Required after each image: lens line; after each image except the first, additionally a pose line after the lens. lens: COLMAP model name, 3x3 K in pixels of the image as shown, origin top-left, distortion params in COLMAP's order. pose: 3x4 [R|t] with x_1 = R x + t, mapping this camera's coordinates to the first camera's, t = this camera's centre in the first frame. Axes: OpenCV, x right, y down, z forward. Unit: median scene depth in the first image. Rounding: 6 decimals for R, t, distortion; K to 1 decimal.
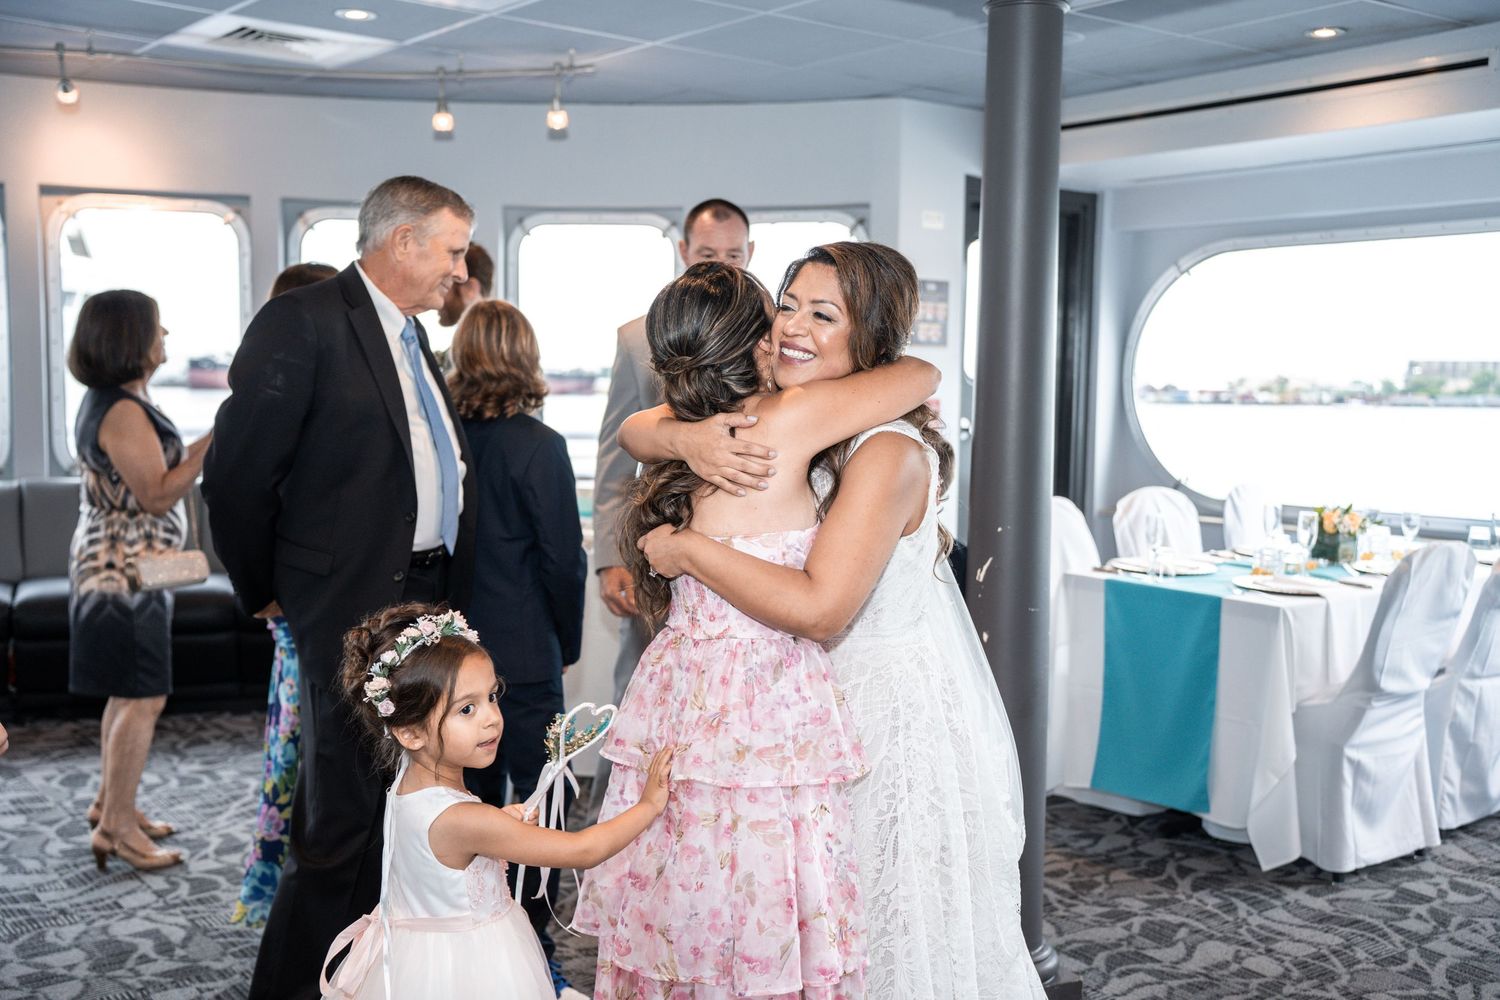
lens RADIAL K [[1558.1, 0, 778.5], [0, 1558.1, 499.9], [0, 0, 1]] dist [0.075936, 0.000000]
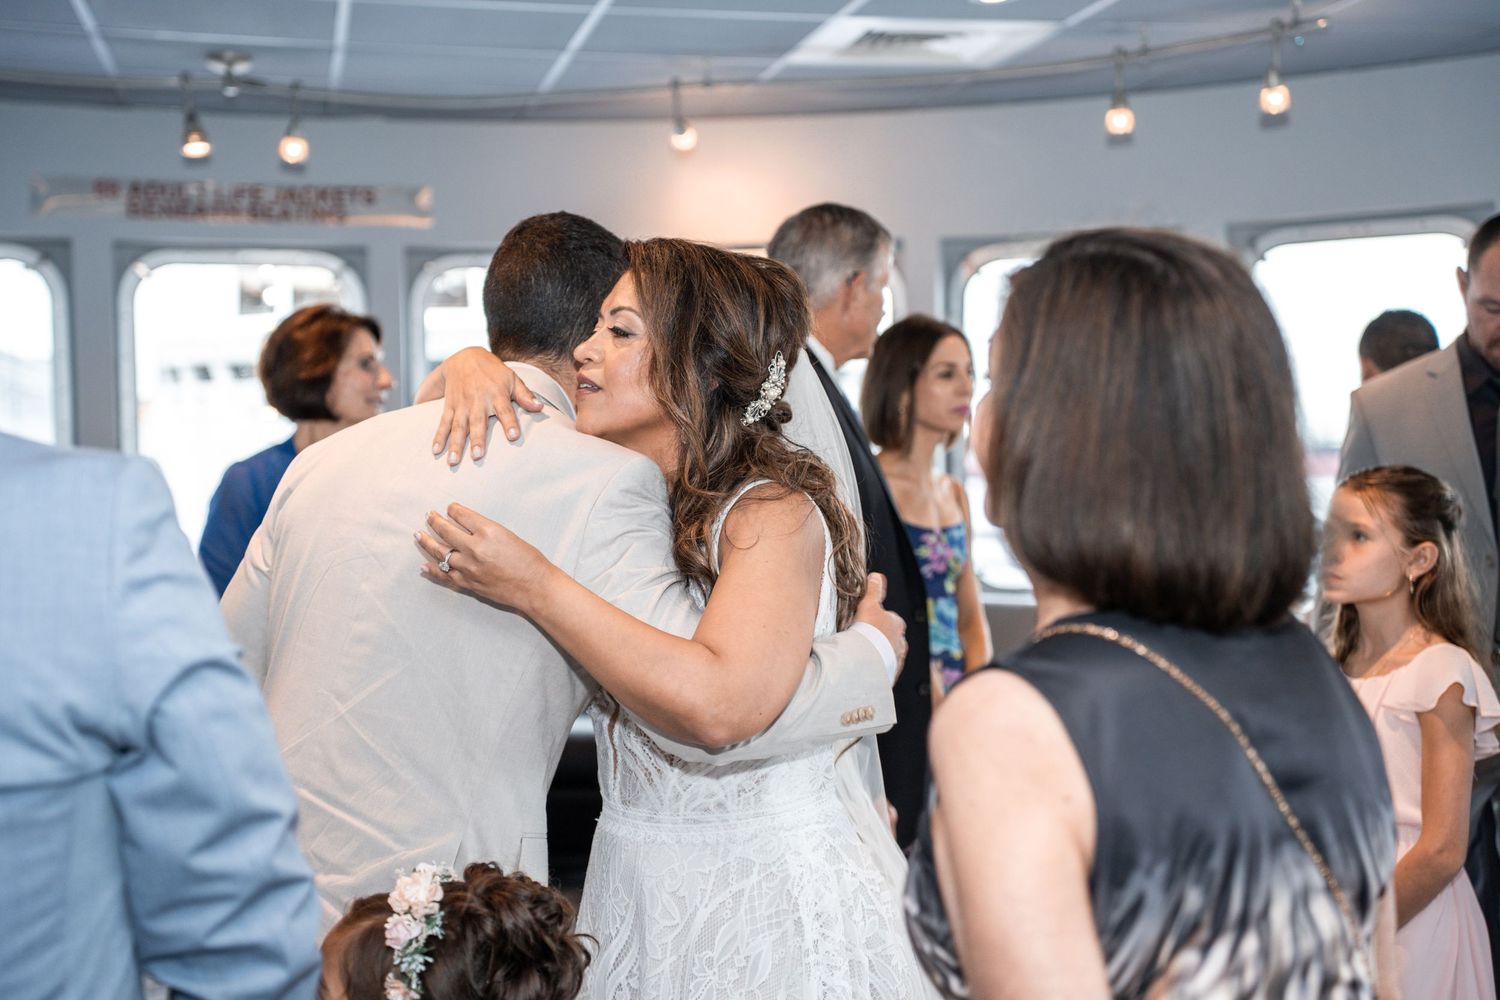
lens RADIAL K [[2091.1, 0, 752.3], [0, 2091.1, 494.2], [0, 0, 1]] dist [0.223514, 0.000000]
pose [[0.897142, -0.014803, -0.441494, 0.074980], [-0.013817, 0.998009, -0.061539, 0.001599], [0.441526, 0.061310, 0.895151, 0.029949]]
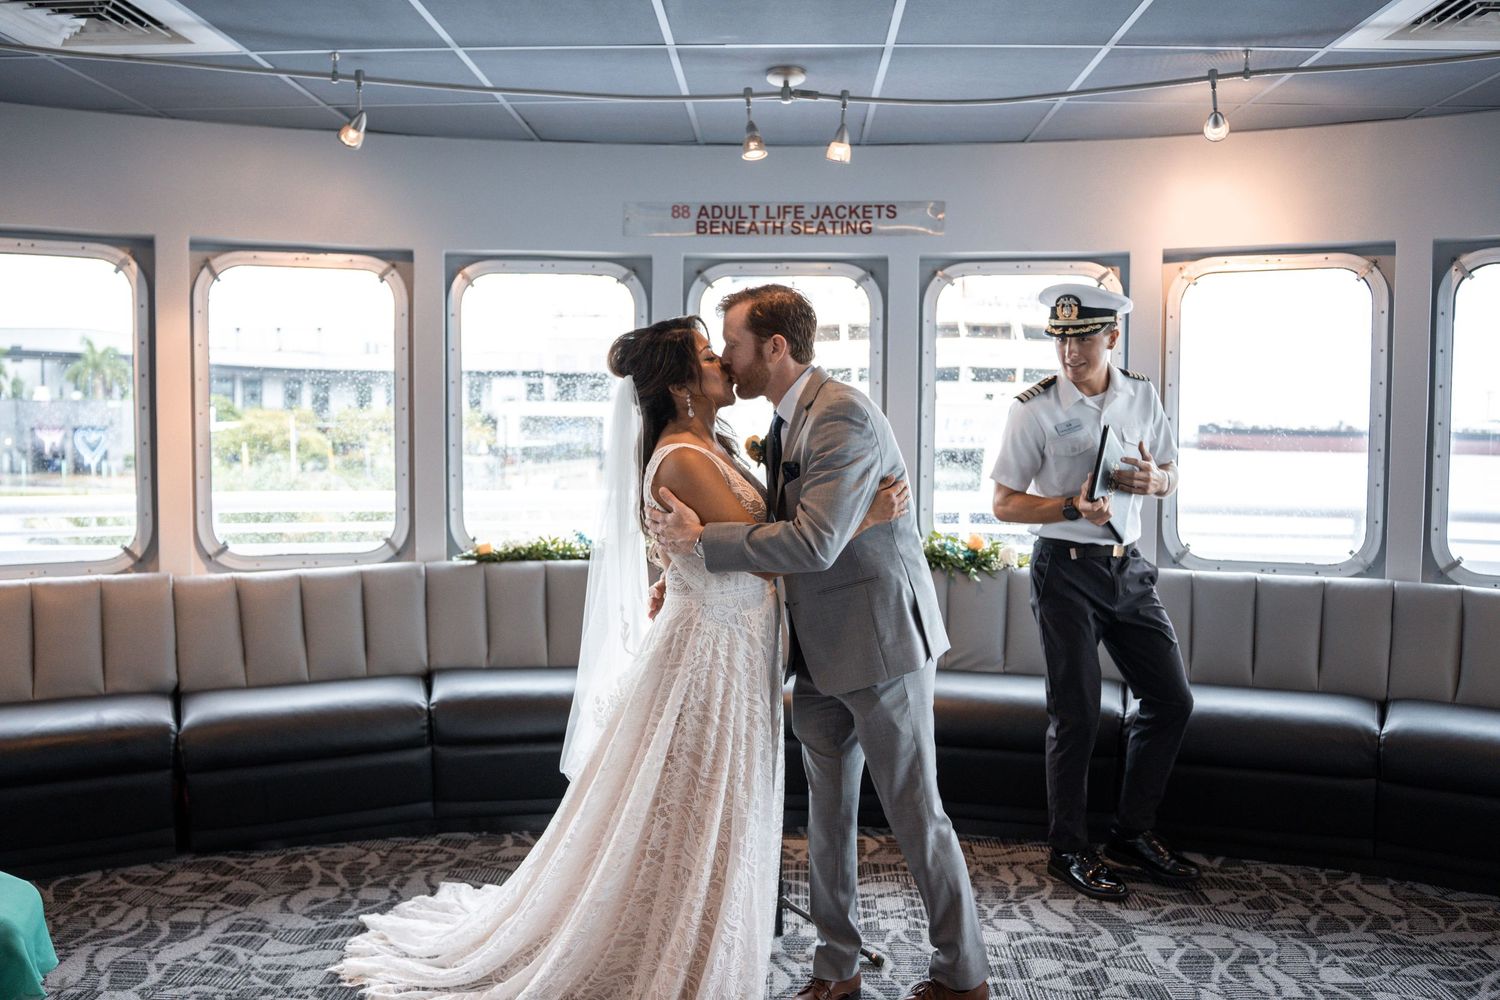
lens RADIAL K [[1213.7, 0, 755.4], [0, 1213.7, 502.7], [0, 0, 1]] dist [-0.099140, 0.067757]
pose [[0.765593, 0.031262, -0.642566, -0.223995], [-0.045644, 0.998941, -0.005783, -0.042370], [0.641704, 0.033757, 0.766209, 0.366559]]
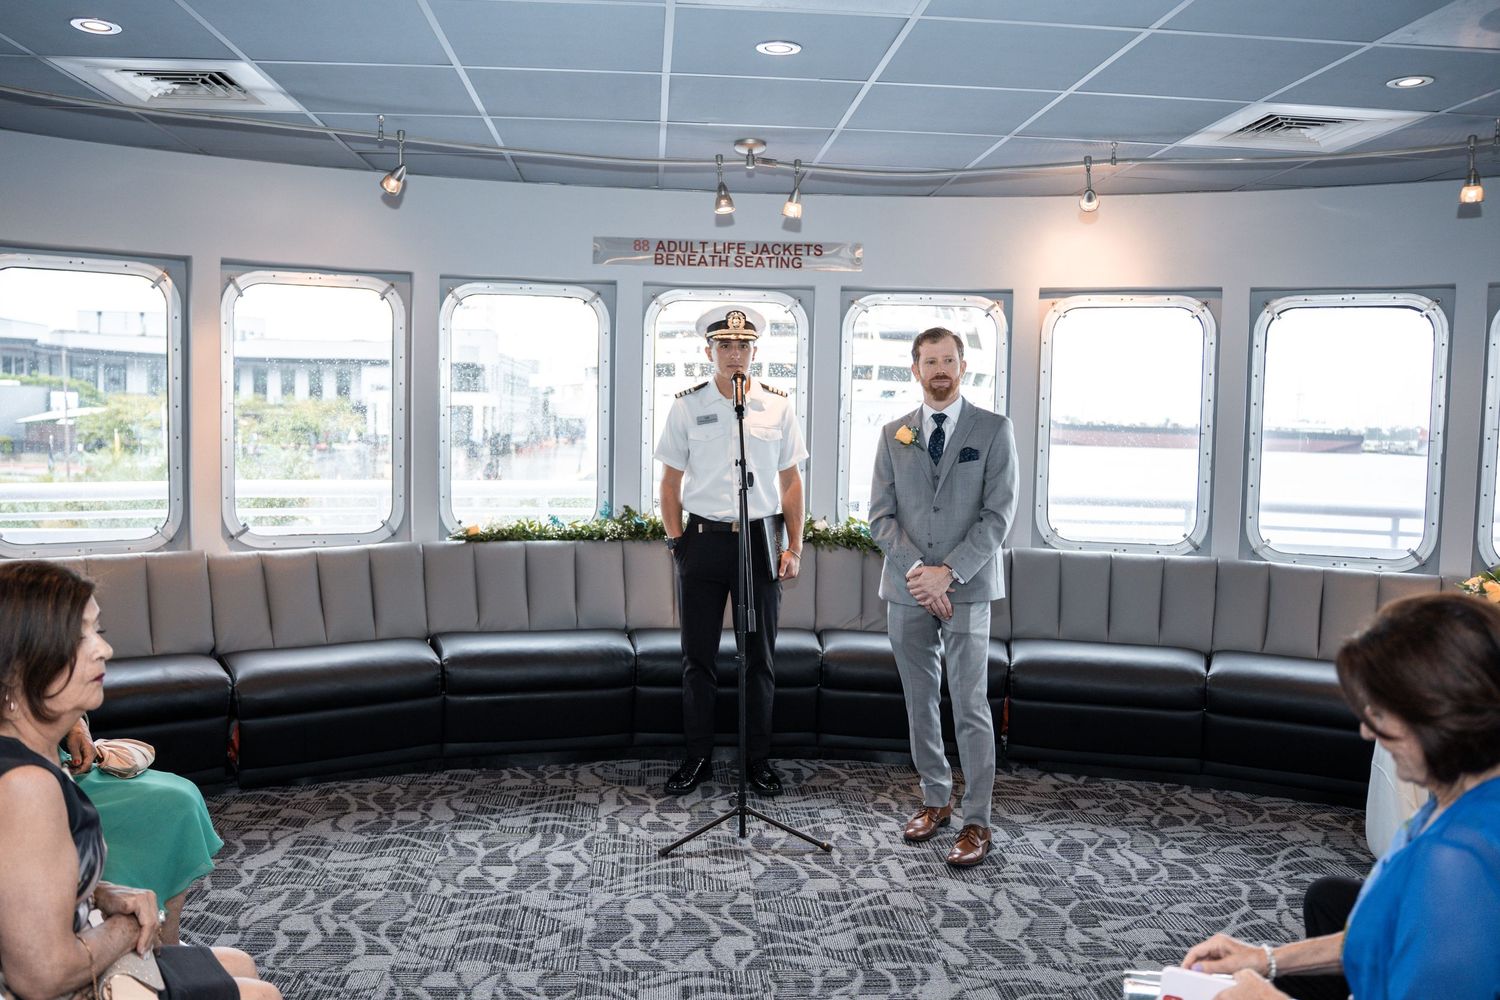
lens RADIAL K [[1213.7, 0, 746.3], [0, 1213.7, 506.4], [0, 0, 1]] dist [-0.099140, 0.067757]
pose [[0.829577, 0.040821, -0.556899, -0.179185], [-0.051017, 0.998694, -0.002792, -0.035383], [0.556057, 0.030727, 0.830576, 0.202005]]
